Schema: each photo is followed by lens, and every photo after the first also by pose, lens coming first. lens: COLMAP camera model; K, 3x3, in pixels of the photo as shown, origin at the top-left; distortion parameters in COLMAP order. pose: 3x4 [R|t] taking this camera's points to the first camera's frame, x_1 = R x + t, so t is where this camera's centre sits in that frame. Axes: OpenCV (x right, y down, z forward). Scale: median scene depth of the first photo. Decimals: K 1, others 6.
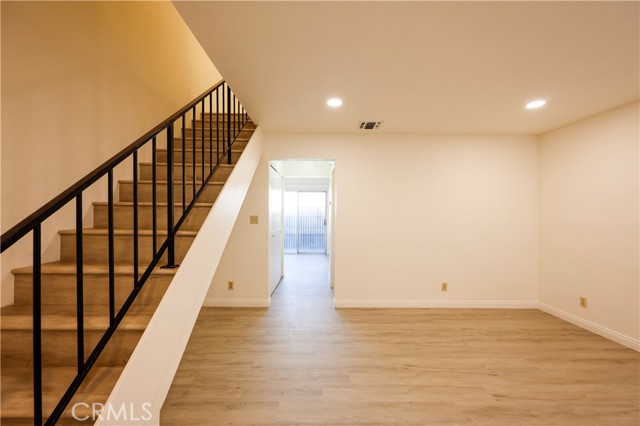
lens RADIAL K [[260.7, 0, 317.5], [0, 260.7, 212.4], [0, 0, 1]] dist [-0.000638, 0.000067]
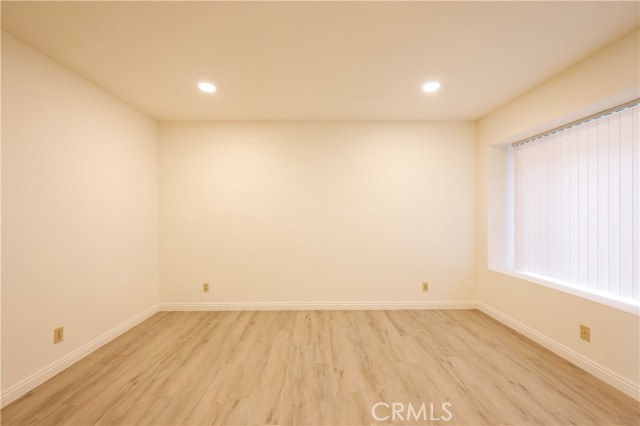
lens RADIAL K [[260.7, 0, 317.5], [0, 260.7, 212.4], [0, 0, 1]] dist [-0.000638, 0.000067]
pose [[0.007133, 0.000185, 0.999975, -0.103932], [0.004041, 0.999992, -0.000214, 0.029592], [-0.999966, 0.004042, 0.007132, 0.600487]]
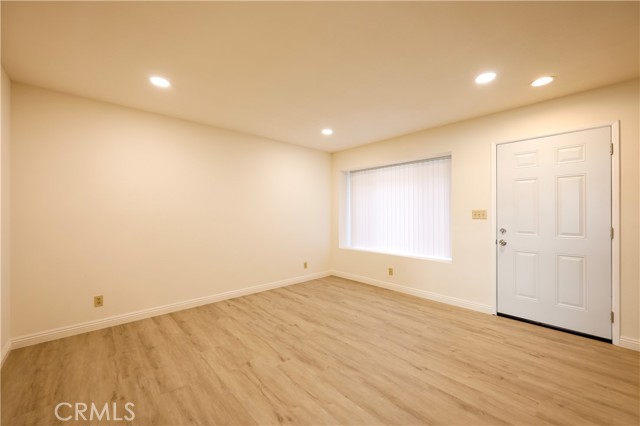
lens RADIAL K [[250.2, 0, 320.0], [0, 250.2, 213.0], [0, 0, 1]] dist [0.000573, 0.000151]
pose [[-0.657884, -0.005387, 0.753100, -0.190501], [-0.003485, 0.999985, 0.004109, 0.027098], [-0.753111, 0.000078, -0.657893, 1.159369]]
